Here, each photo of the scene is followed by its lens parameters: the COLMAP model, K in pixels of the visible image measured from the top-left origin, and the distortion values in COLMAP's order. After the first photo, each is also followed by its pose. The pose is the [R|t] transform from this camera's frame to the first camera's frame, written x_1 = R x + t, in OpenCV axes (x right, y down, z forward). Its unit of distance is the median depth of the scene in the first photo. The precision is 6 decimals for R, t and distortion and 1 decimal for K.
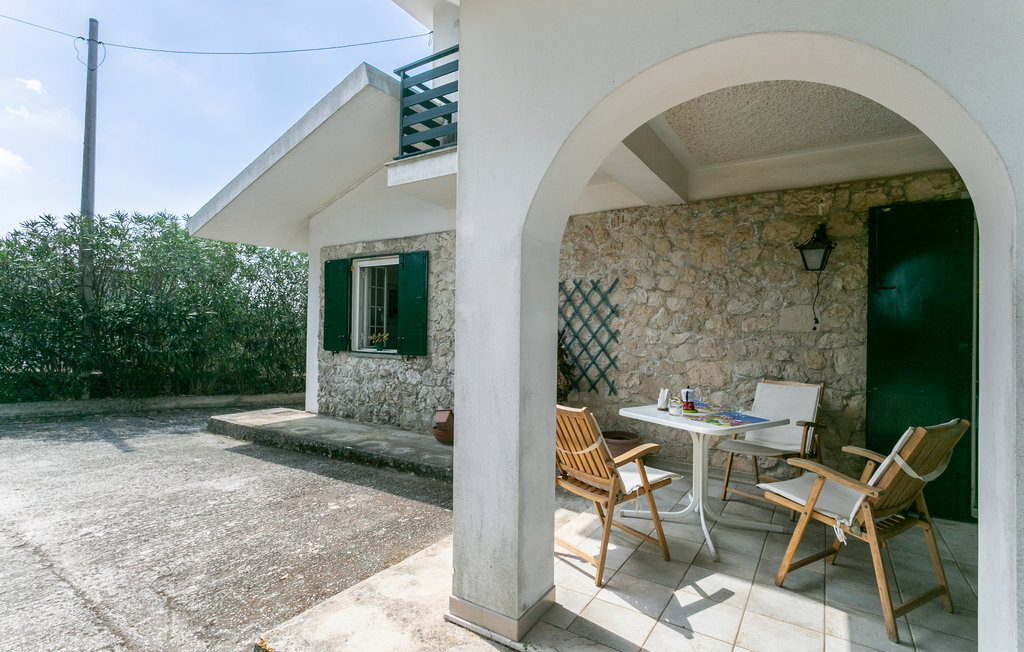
lens RADIAL K [[485.4, 0, 508.5], [0, 485.4, 326.3], [0, 0, 1]] dist [-0.000253, 0.002347]
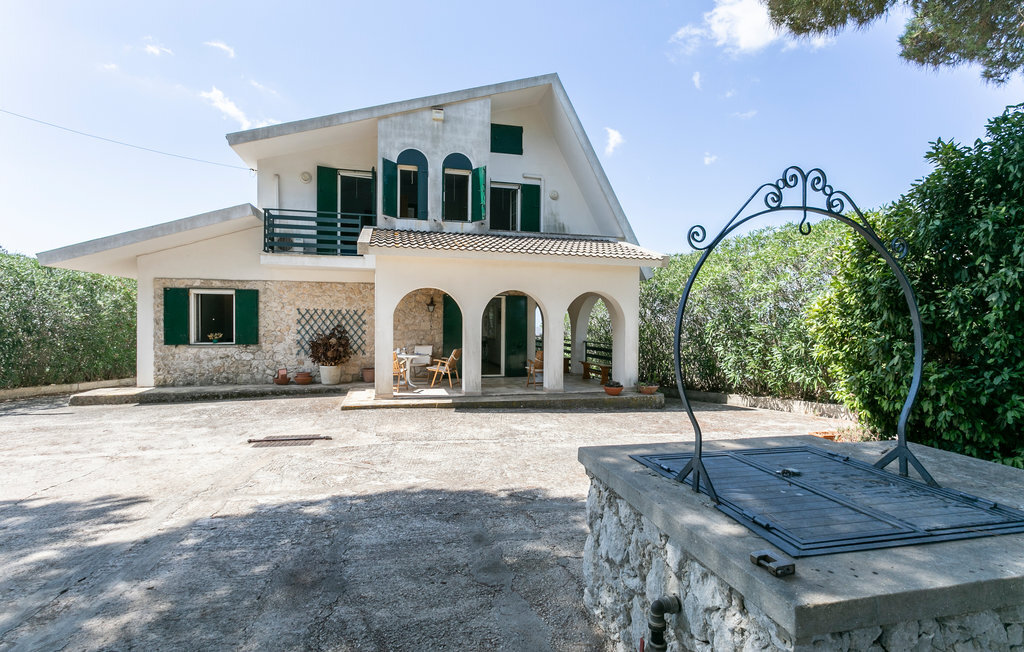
lens RADIAL K [[485.4, 0, 507.0], [0, 485.4, 321.6], [0, 0, 1]] dist [-0.000253, 0.002347]
pose [[0.682763, -0.014021, 0.730505, -0.894114], [-0.002651, 0.999762, 0.021666, -0.073217], [-0.730635, -0.016729, 0.682563, -1.026073]]
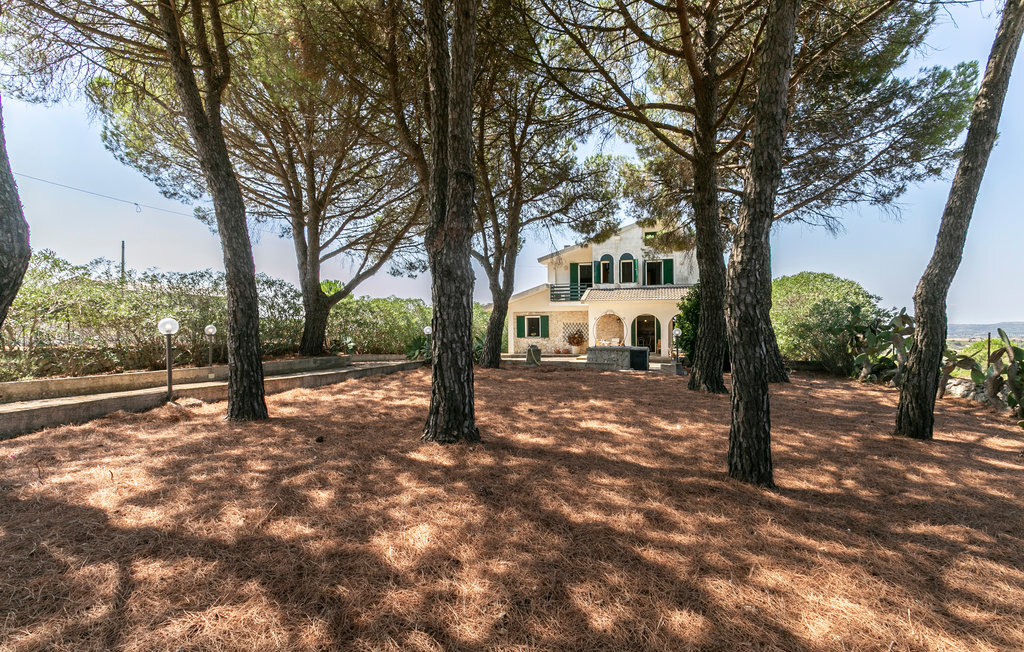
lens RADIAL K [[485.4, 0, 512.6], [0, 485.4, 323.4], [0, 0, 1]] dist [-0.000253, 0.002347]
pose [[0.959996, -0.019917, 0.279304, -1.826698], [0.019161, 0.999802, 0.005440, -0.109317], [-0.279357, 0.000130, 0.960187, -3.457318]]
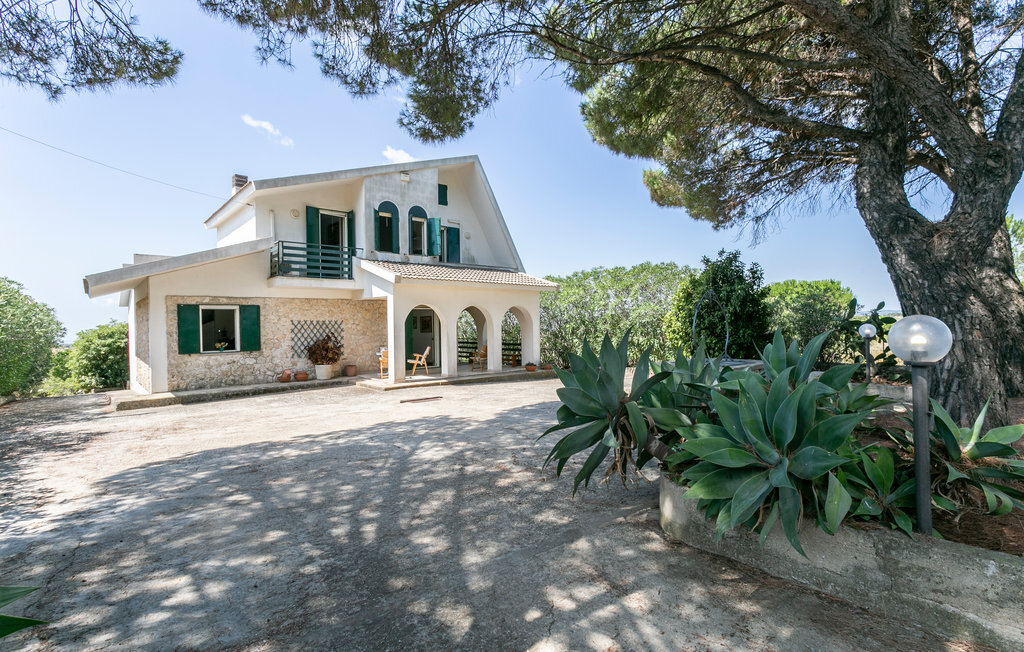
lens RADIAL K [[485.4, 0, 508.3], [0, 485.4, 323.5], [0, 0, 1]] dist [-0.000253, 0.002347]
pose [[0.284514, -0.023541, 0.958383, -2.037221], [0.009310, 0.999719, 0.021792, -0.107779], [-0.958627, 0.002723, 0.284654, -0.791391]]
